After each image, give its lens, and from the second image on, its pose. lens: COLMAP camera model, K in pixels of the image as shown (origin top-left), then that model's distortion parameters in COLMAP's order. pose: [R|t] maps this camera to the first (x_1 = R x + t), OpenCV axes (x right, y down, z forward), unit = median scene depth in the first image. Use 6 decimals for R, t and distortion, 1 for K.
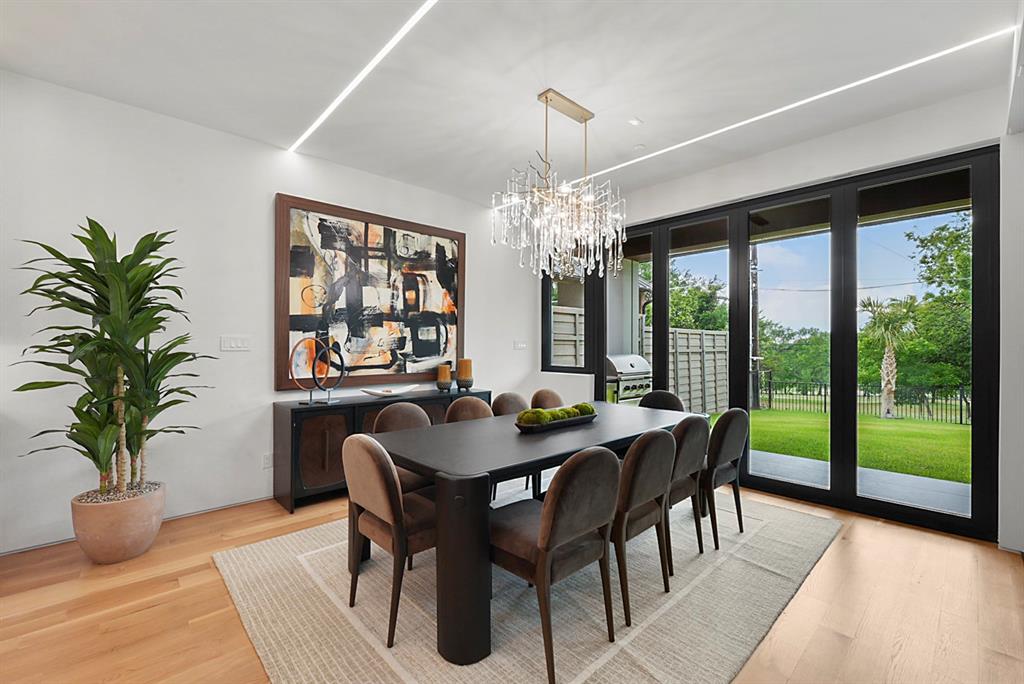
lens RADIAL K [[431.4, 0, 508.1], [0, 431.4, 345.6], [0, 0, 1]] dist [-0.000800, -0.000077]
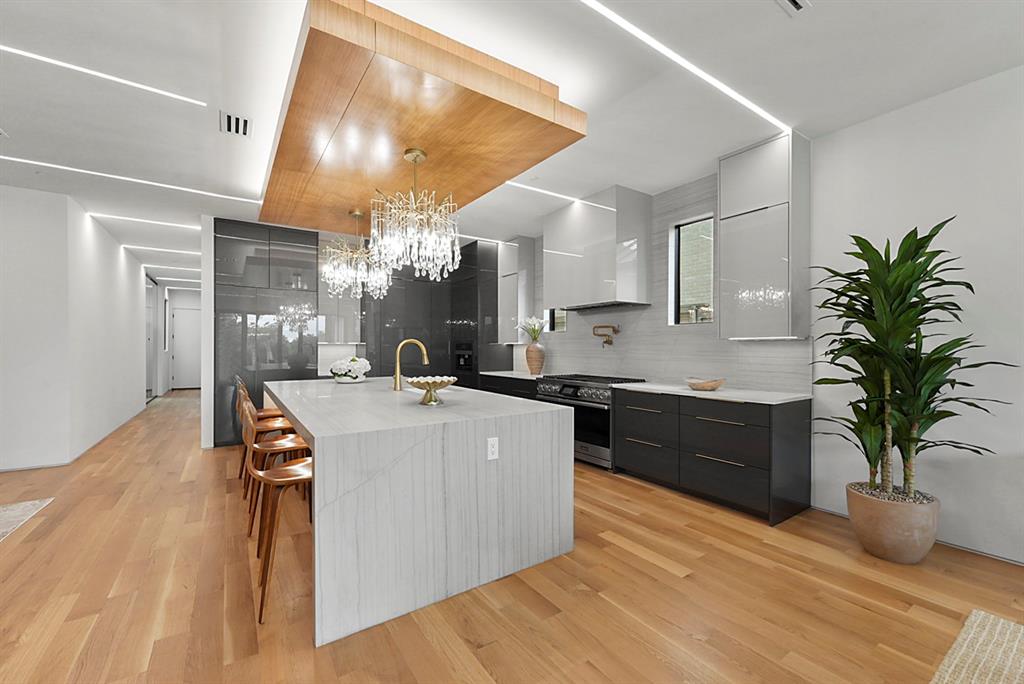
lens RADIAL K [[410.2, 0, 509.6], [0, 410.2, 348.4], [0, 0, 1]] dist [0.000320, 0.000053]
pose [[-0.143601, -0.001858, -0.989634, 0.132813], [-0.000714, 0.999998, -0.001774, 0.000586], [0.989635, 0.000452, -0.143602, 0.171612]]
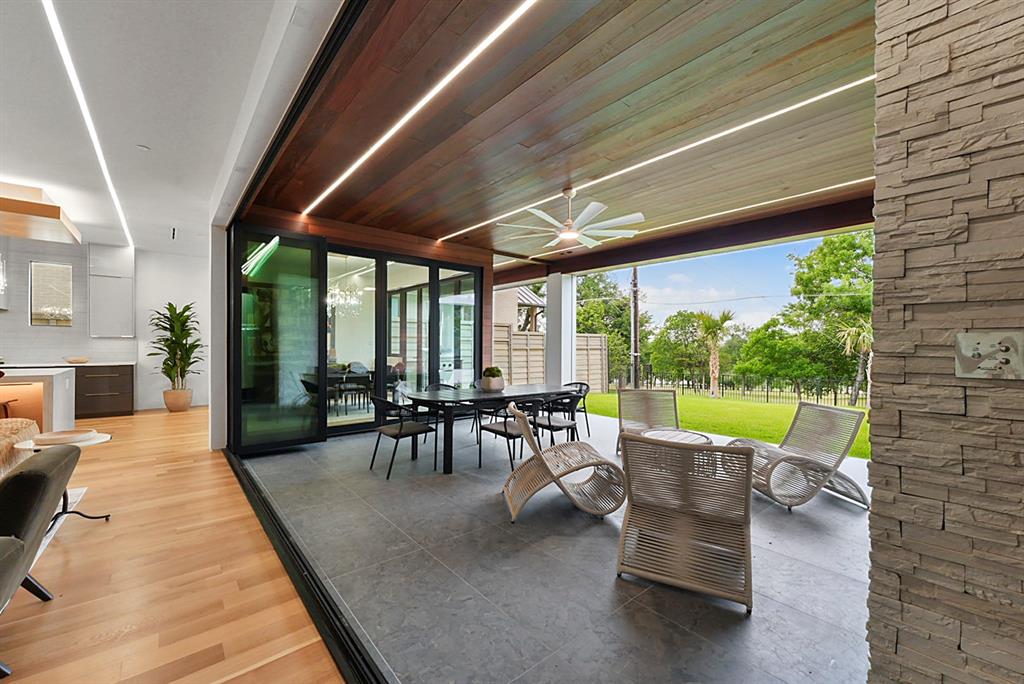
lens RADIAL K [[410.2, 0, 509.6], [0, 410.2, 348.4], [0, 0, 1]] dist [0.000320, 0.000053]
pose [[0.998928, 0.002287, -0.046244, 1.081134], [-0.002014, 0.999980, 0.005958, 0.017010], [0.046257, -0.005858, 0.998912, -1.227318]]
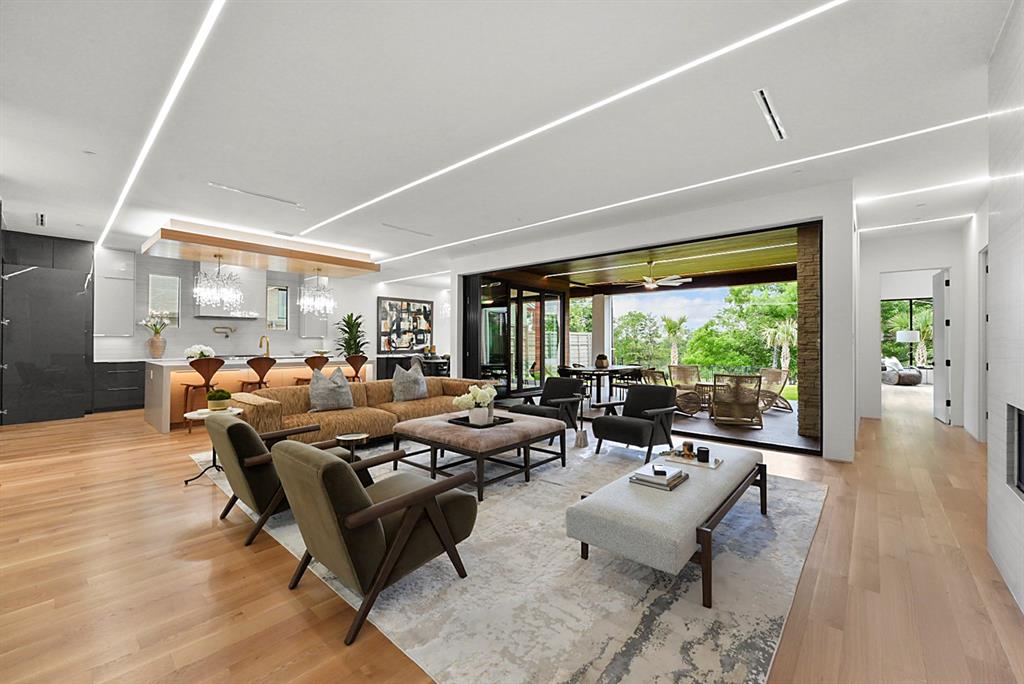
lens RADIAL K [[408.3, 0, 512.0], [0, 408.3, 342.0], [0, 0, 1]] dist [0.000381, 0.000021]
pose [[0.995150, -0.001220, 0.098366, 0.195721], [0.001393, 0.999998, -0.001693, 0.017527], [-0.098364, 0.001822, 0.995149, -2.234279]]
